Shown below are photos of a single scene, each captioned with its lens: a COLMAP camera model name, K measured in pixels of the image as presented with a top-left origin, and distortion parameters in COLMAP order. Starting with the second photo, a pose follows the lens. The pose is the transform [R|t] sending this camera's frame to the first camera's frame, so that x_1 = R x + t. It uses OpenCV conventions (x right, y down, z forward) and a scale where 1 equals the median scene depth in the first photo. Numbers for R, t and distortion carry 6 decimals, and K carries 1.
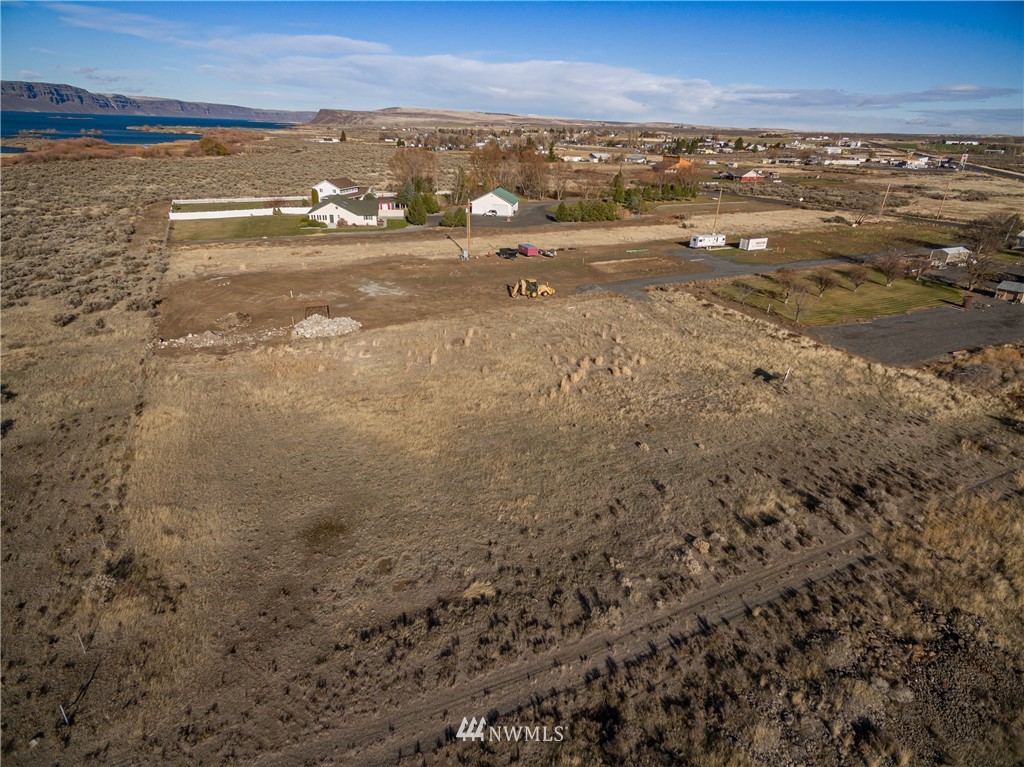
lens RADIAL K [[571.6, 0, 508.4], [0, 571.6, 385.9], [0, 0, 1]] dist [0.007753, 0.005112]
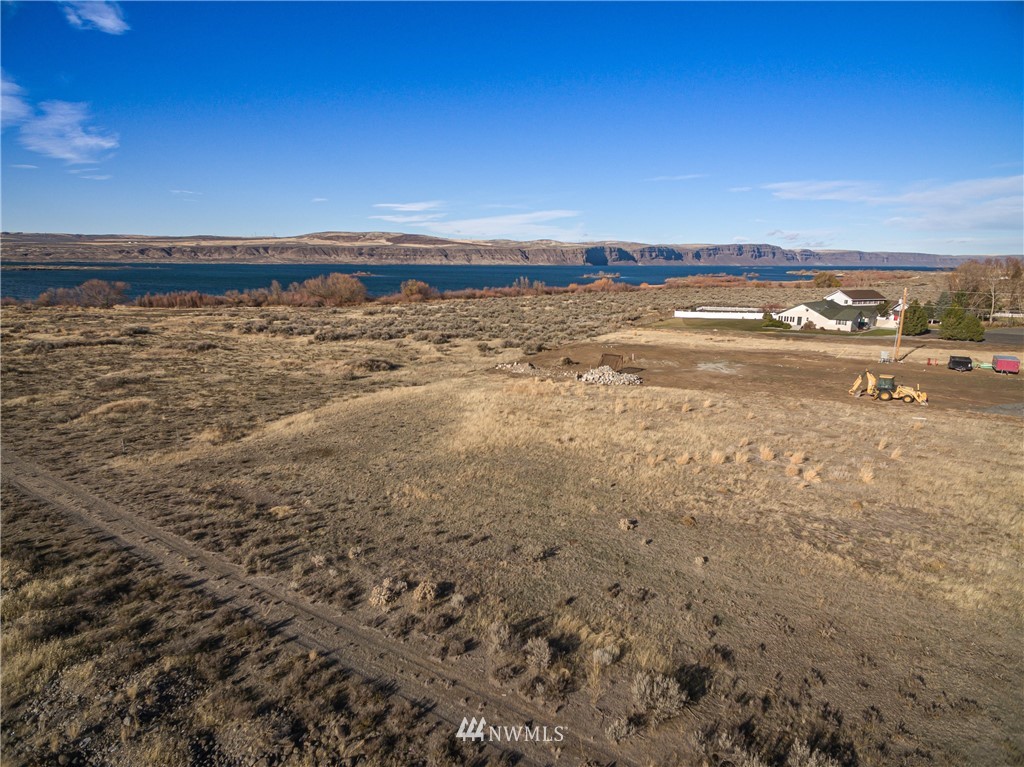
lens RADIAL K [[570.1, 0, 509.6], [0, 570.1, 398.4], [0, 0, 1]] dist [0.008163, 0.004404]
pose [[0.529719, 0.167508, -0.831468, 0.599097], [-0.338380, 0.940648, -0.026075, 0.025021], [0.777751, 0.295165, 0.554960, 0.398347]]
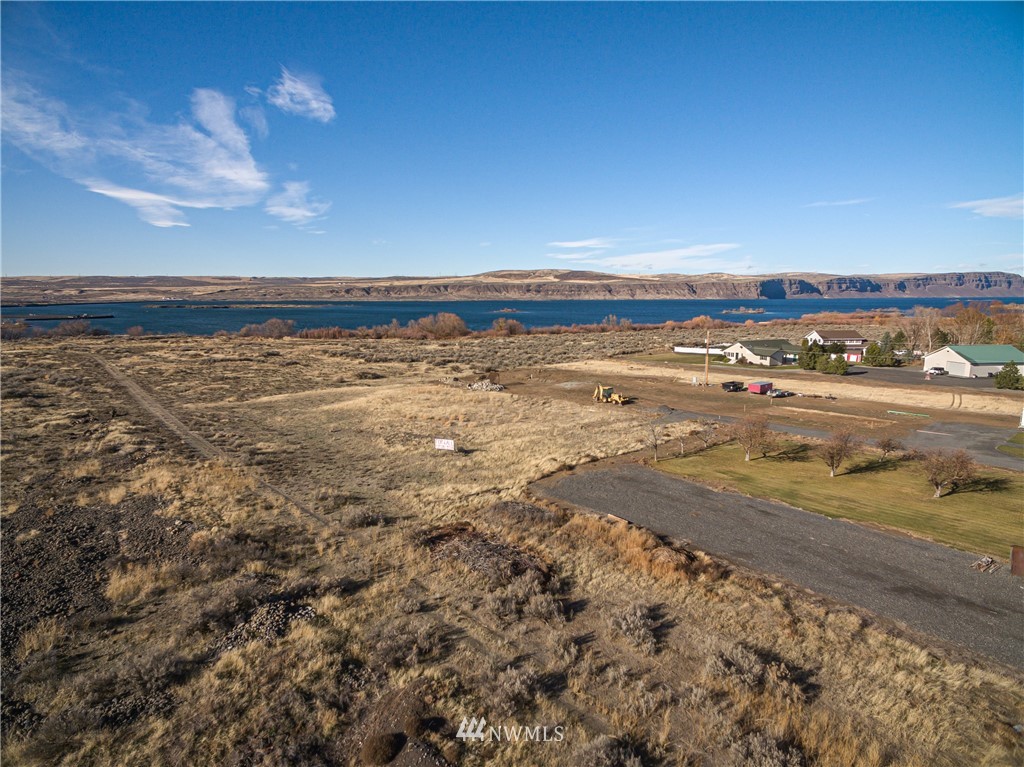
lens RADIAL K [[569.9, 0, 511.5], [0, 569.9, 398.2], [0, 0, 1]] dist [0.008964, 0.000727]
pose [[0.264847, 0.135483, -0.954725, 1.649717], [-0.385829, 0.922262, 0.023845, -0.186630], [0.883738, 0.362046, 0.296531, 0.794251]]
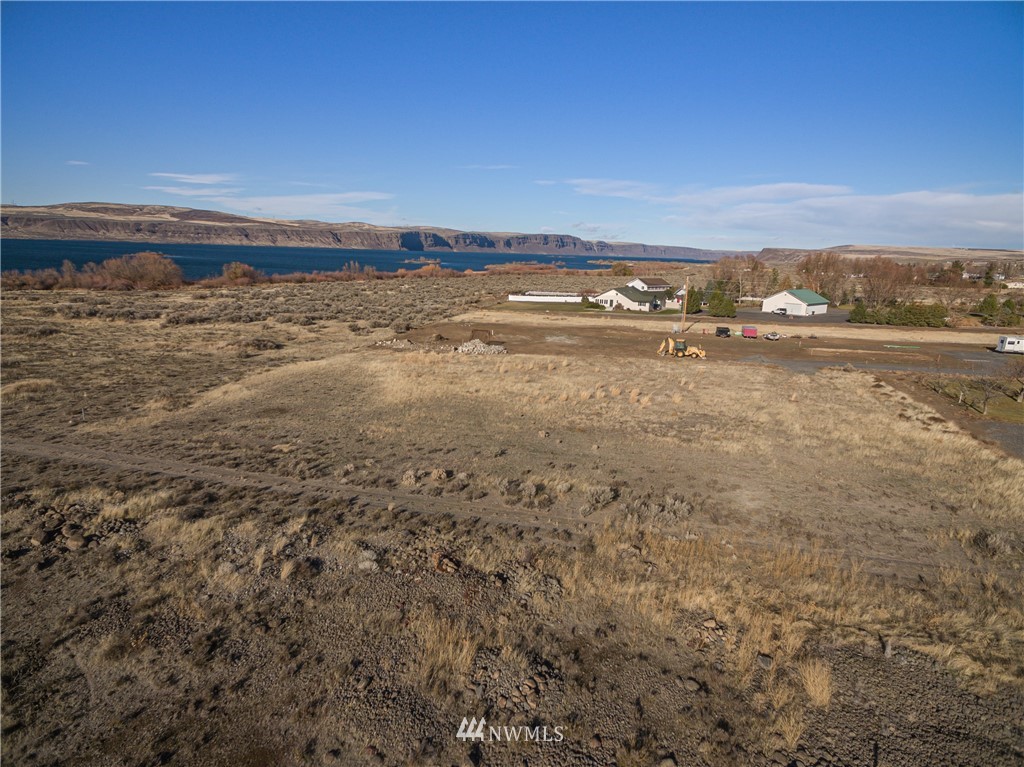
lens RADIAL K [[569.9, 0, 511.5], [0, 569.9, 398.2], [0, 0, 1]] dist [0.008964, 0.000727]
pose [[0.767117, 0.151125, -0.623453, 0.693137], [-0.269092, 0.958026, -0.098875, 0.135964], [0.582341, 0.243615, 0.775584, 0.141138]]
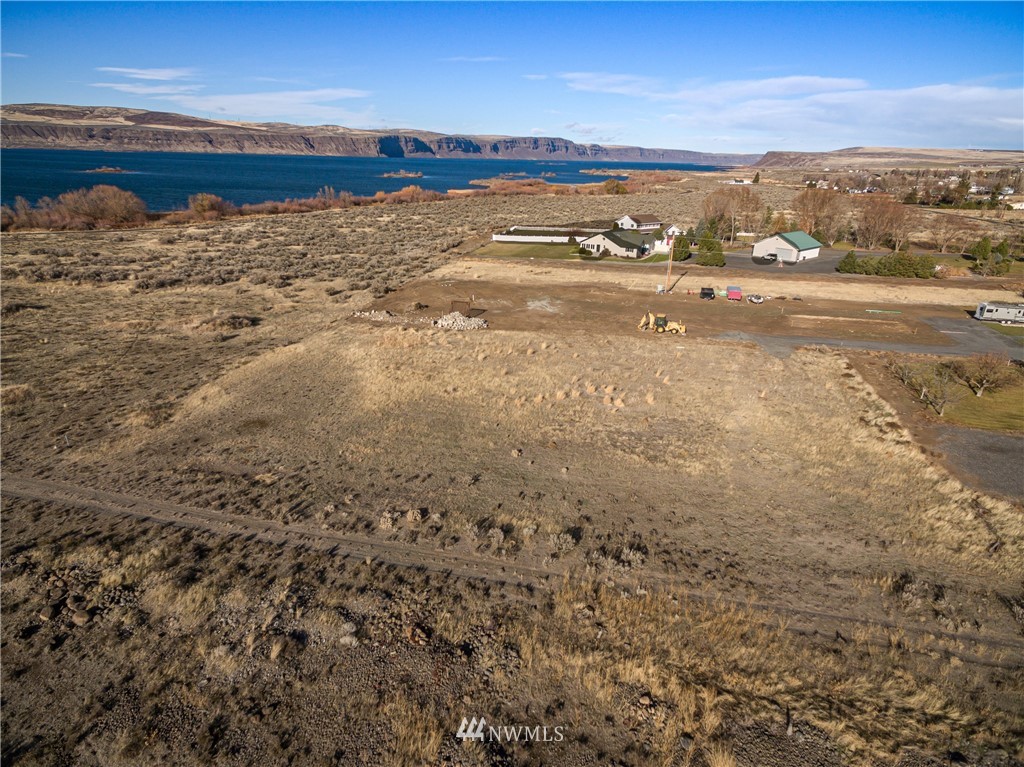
lens RADIAL K [[582.8, 0, 511.8], [0, 582.8, 400.5], [0, 0, 1]] dist [0.007565, 0.001364]
pose [[0.779757, 0.229364, -0.582556, 0.711710], [-0.256949, 0.965743, 0.036303, -0.021357], [0.570925, 0.121380, 0.811980, 0.091130]]
